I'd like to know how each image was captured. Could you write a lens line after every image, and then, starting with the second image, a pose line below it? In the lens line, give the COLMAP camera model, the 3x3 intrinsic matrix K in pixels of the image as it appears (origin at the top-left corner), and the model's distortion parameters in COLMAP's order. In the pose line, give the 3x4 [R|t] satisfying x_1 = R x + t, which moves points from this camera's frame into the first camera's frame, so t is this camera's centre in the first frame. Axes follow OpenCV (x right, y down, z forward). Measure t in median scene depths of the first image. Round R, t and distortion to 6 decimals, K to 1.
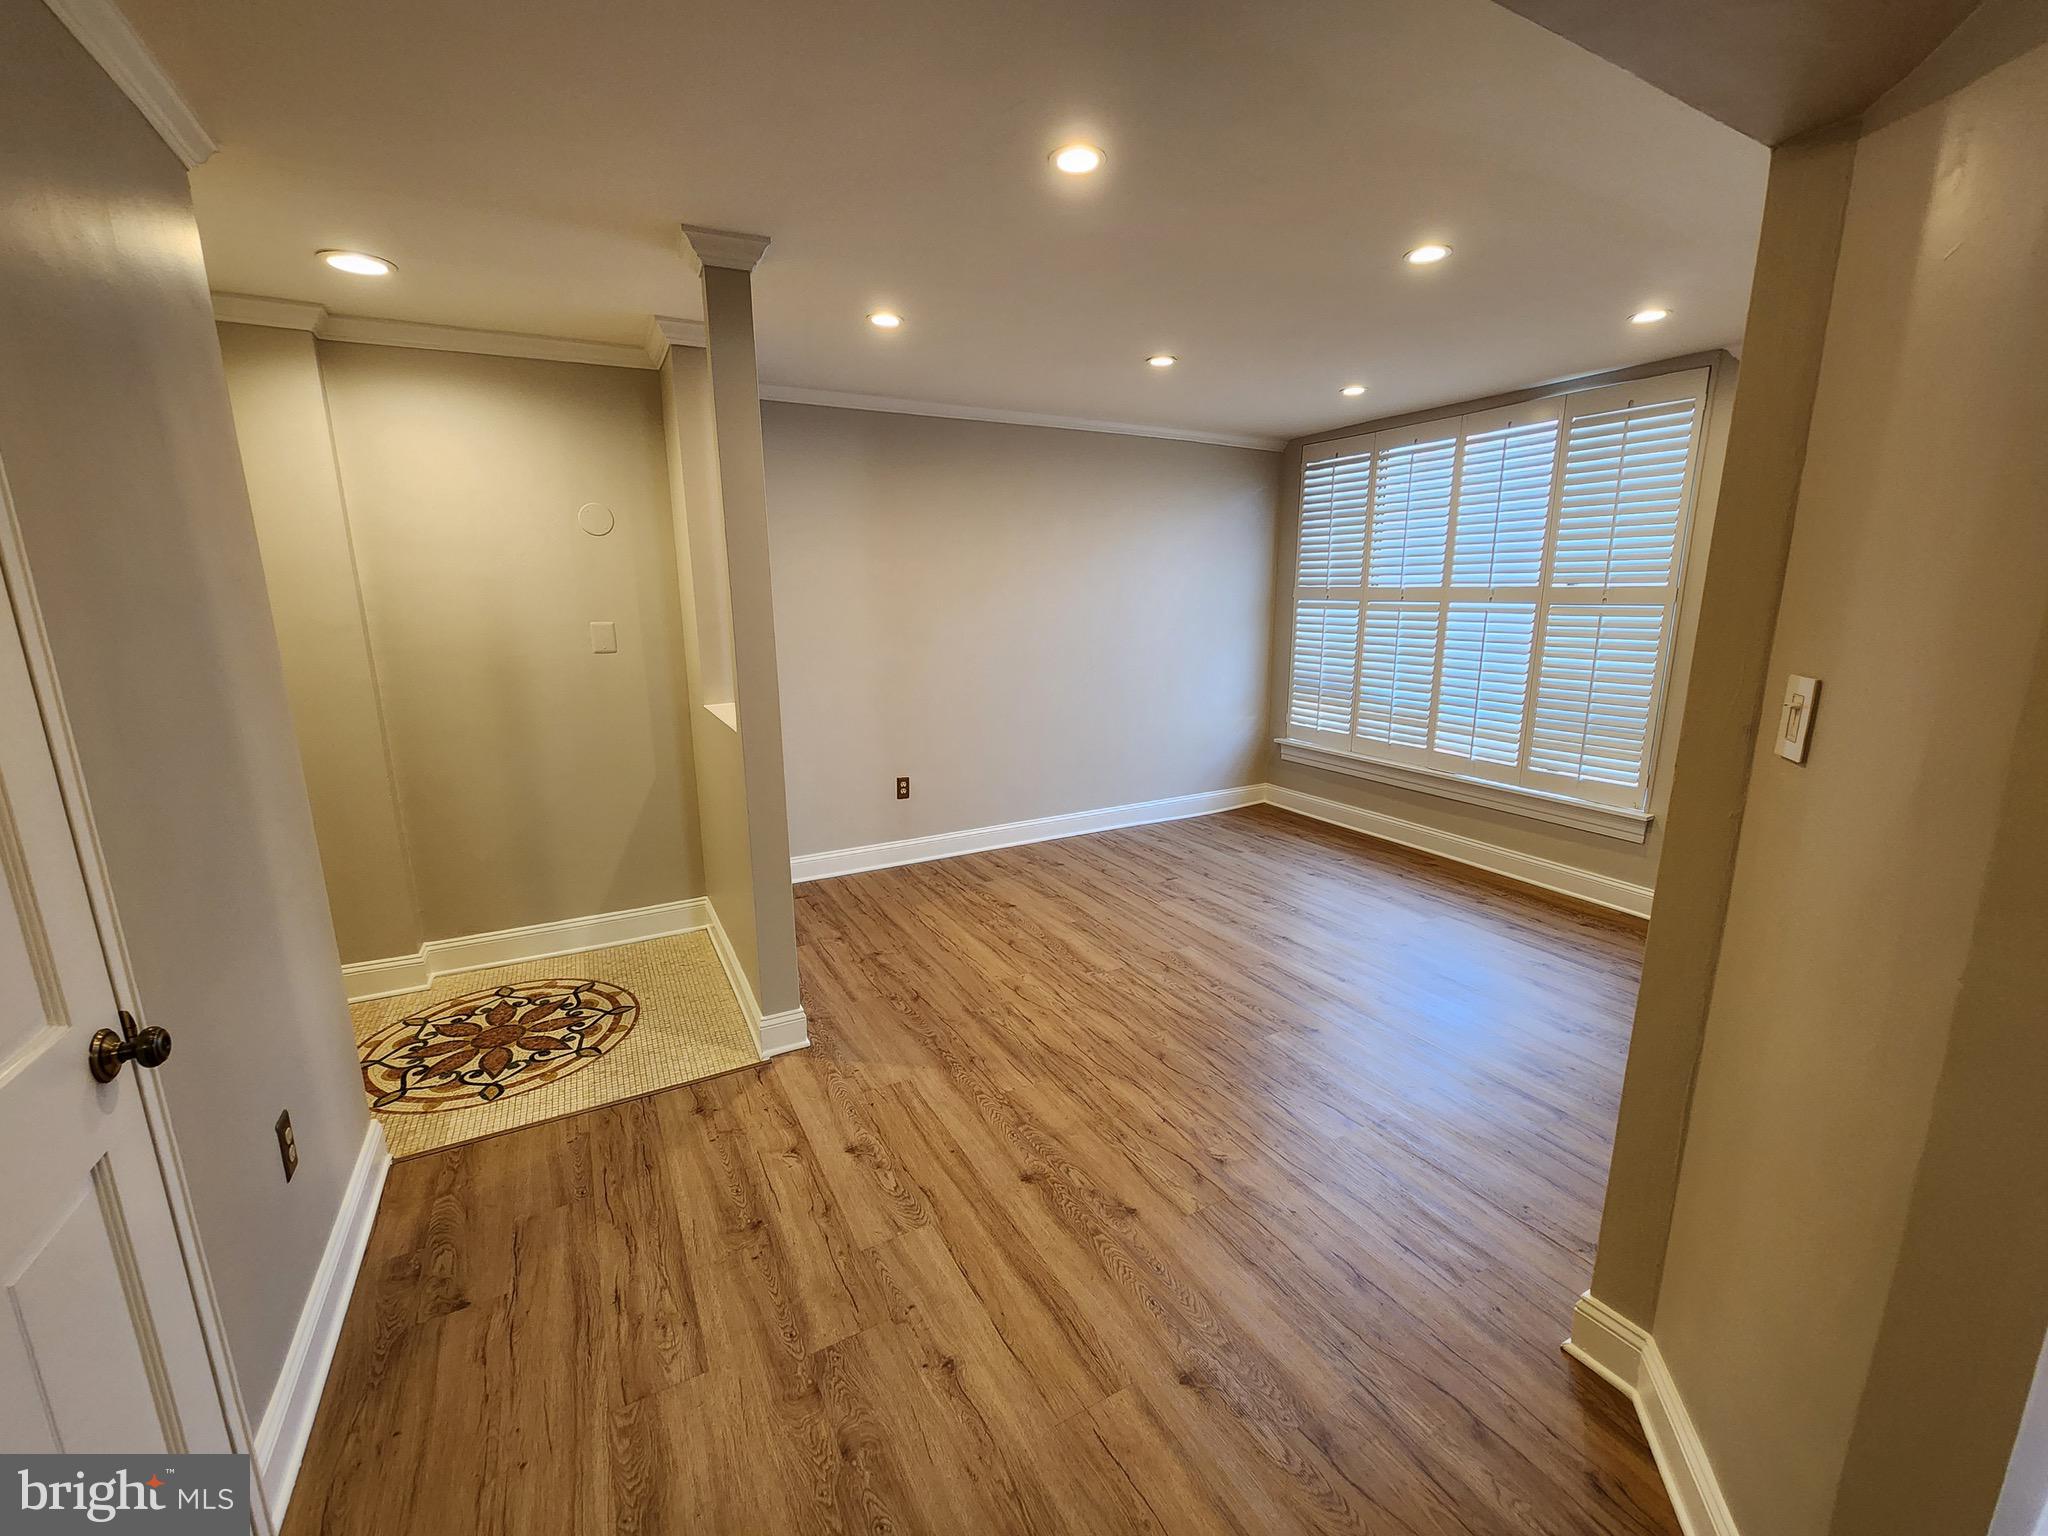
lens RADIAL K [[835.3, 0, 1020.9], [0, 835.3, 772.7], [0, 0, 1]] dist [-0.000003, -0.000491]
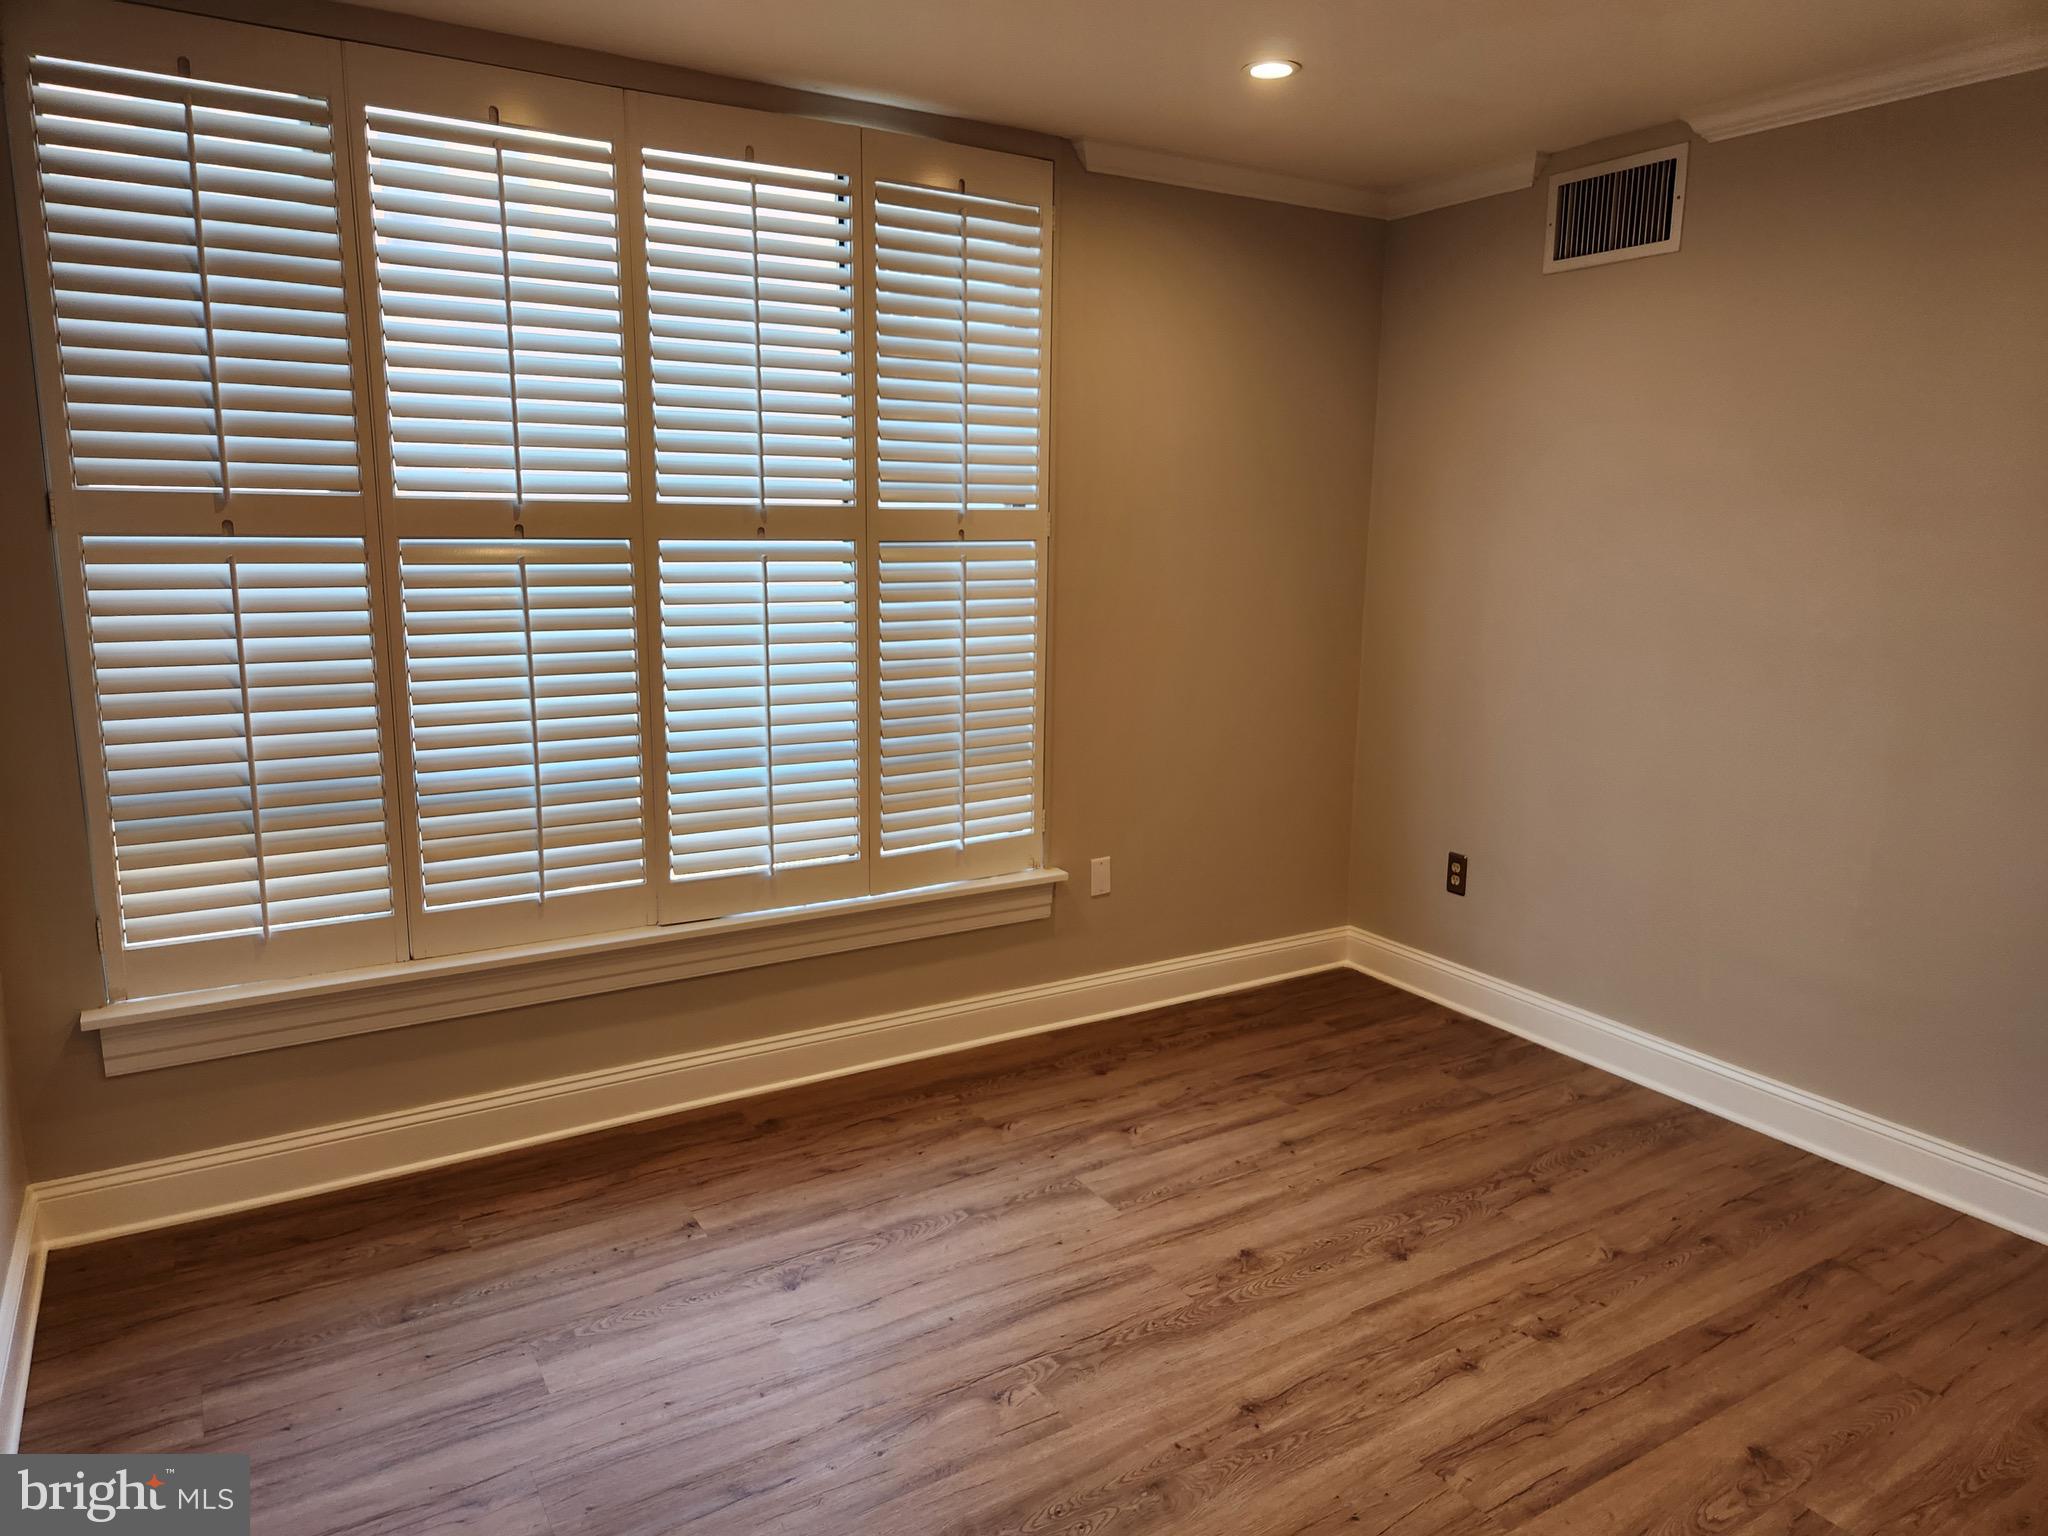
lens RADIAL K [[1357.3, 0, 1028.1], [0, 1357.3, 760.4], [0, 0, 1]] dist [0.021987, -0.004199]
pose [[-0.065002, -0.169051, 0.983461, -0.237235], [0.203245, 0.962644, 0.178906, -0.213997], [-0.976968, 0.211512, -0.028215, 1.015550]]
